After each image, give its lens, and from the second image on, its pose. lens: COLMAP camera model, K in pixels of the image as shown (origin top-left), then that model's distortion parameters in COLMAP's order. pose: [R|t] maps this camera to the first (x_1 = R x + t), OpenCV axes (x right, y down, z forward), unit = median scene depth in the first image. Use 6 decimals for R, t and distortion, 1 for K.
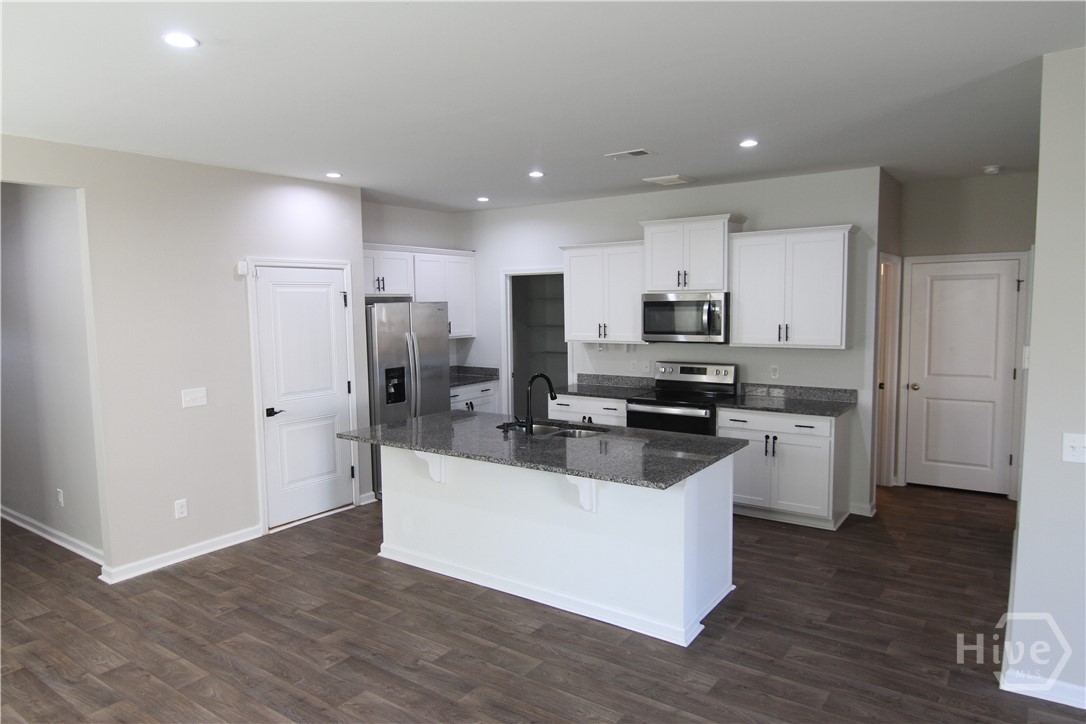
lens RADIAL K [[689.5, 0, 542.8], [0, 689.5, 361.8], [0, 0, 1]] dist [0.001479, -0.011613]
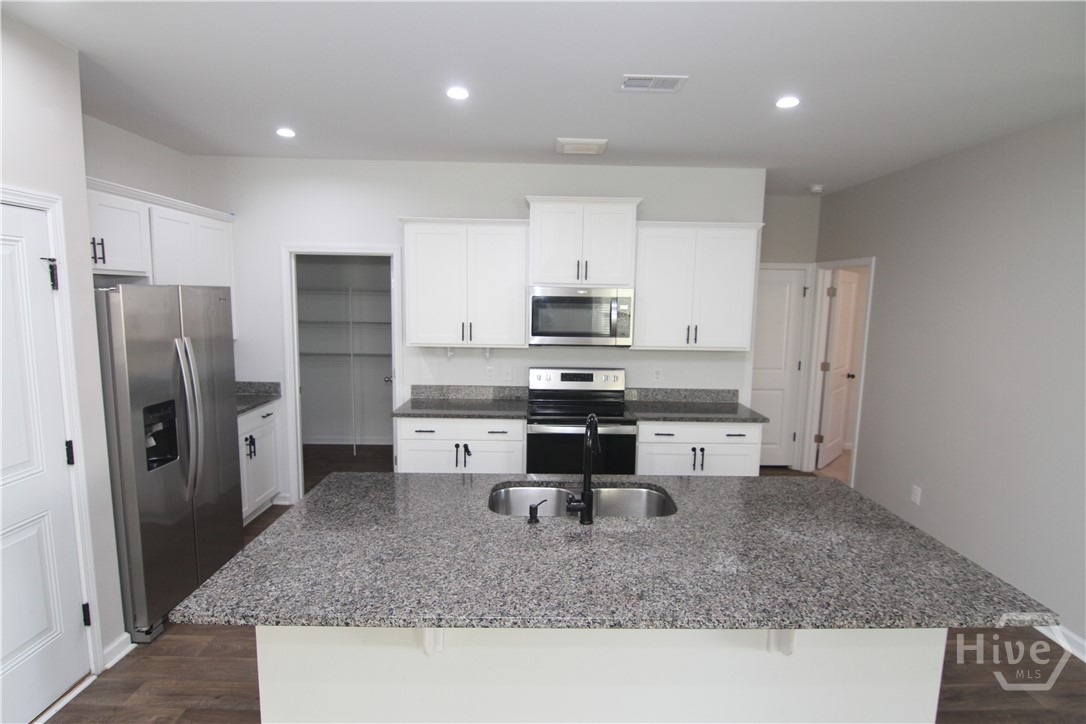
lens RADIAL K [[551.0, 0, 544.6], [0, 551.0, 364.1], [0, 0, 1]] dist [-0.004302, -0.010026]
pose [[0.804434, -0.043883, 0.592419, -0.241914], [0.023367, 0.998833, 0.042259, -0.036350], [-0.593582, -0.020151, 0.804521, 0.495283]]
